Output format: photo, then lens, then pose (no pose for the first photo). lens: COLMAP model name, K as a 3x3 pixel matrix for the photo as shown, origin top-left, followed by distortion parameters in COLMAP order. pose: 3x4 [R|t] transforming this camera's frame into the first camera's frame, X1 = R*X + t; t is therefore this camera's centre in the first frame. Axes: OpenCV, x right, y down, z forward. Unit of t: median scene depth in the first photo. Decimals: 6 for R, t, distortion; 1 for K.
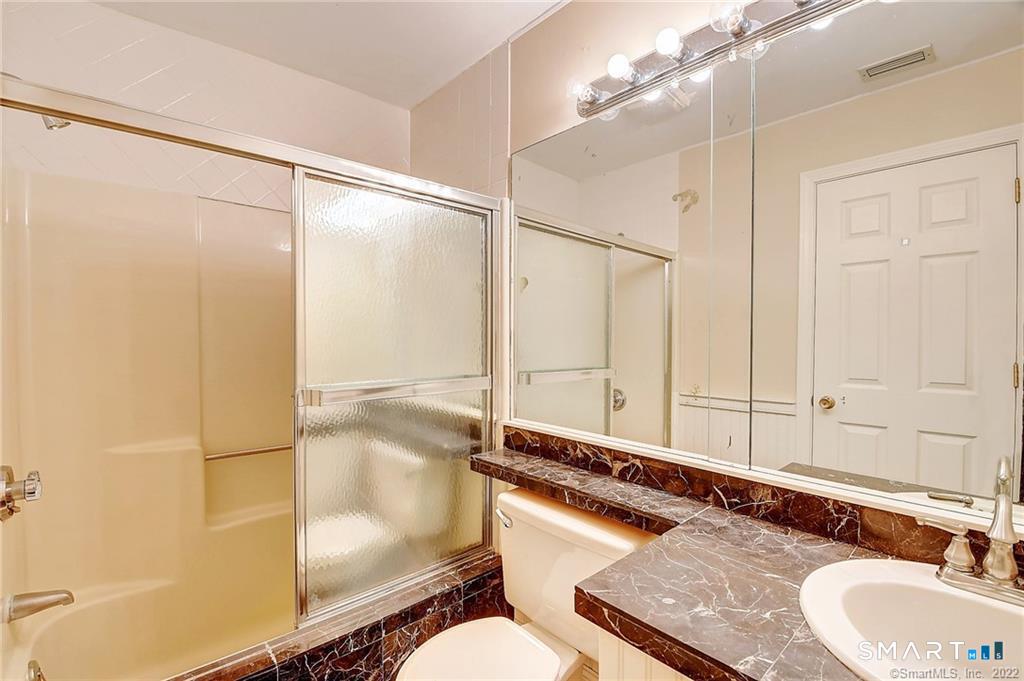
lens RADIAL K [[455.6, 0, 502.7], [0, 455.6, 341.5], [0, 0, 1]] dist [-0.012975, -0.002487]
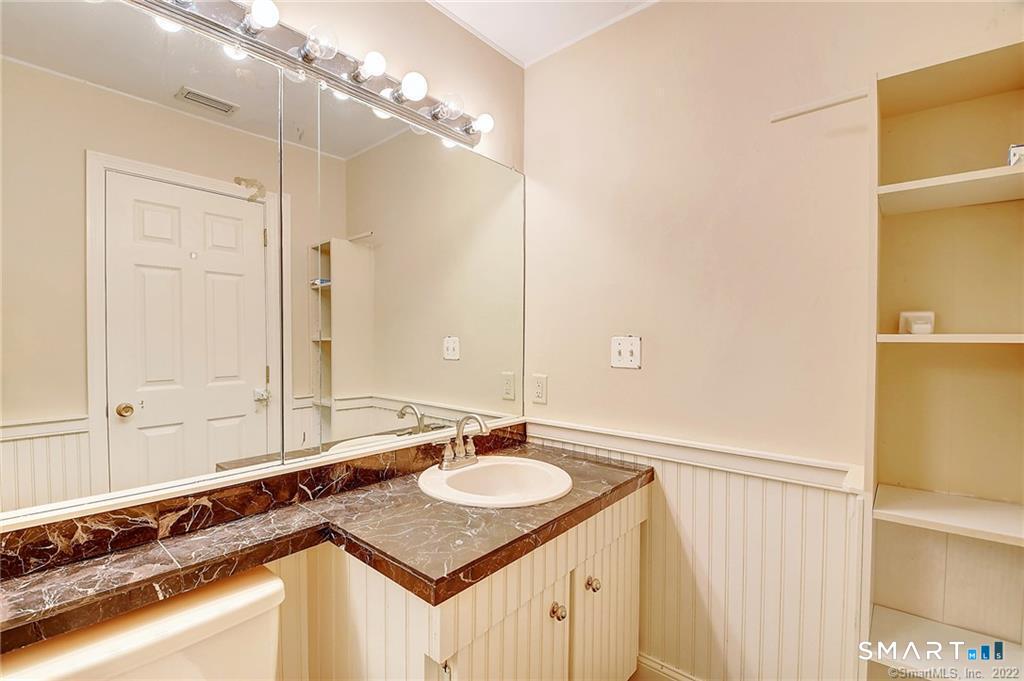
lens RADIAL K [[455.6, 0, 502.8], [0, 455.6, 338.8], [0, 0, 1]] dist [-0.012975, -0.002487]
pose [[-0.124112, -0.001576, 0.992267, -0.528502], [0.017038, 0.999848, 0.003719, -0.004112], [-0.992122, 0.017368, -0.124066, 0.584101]]
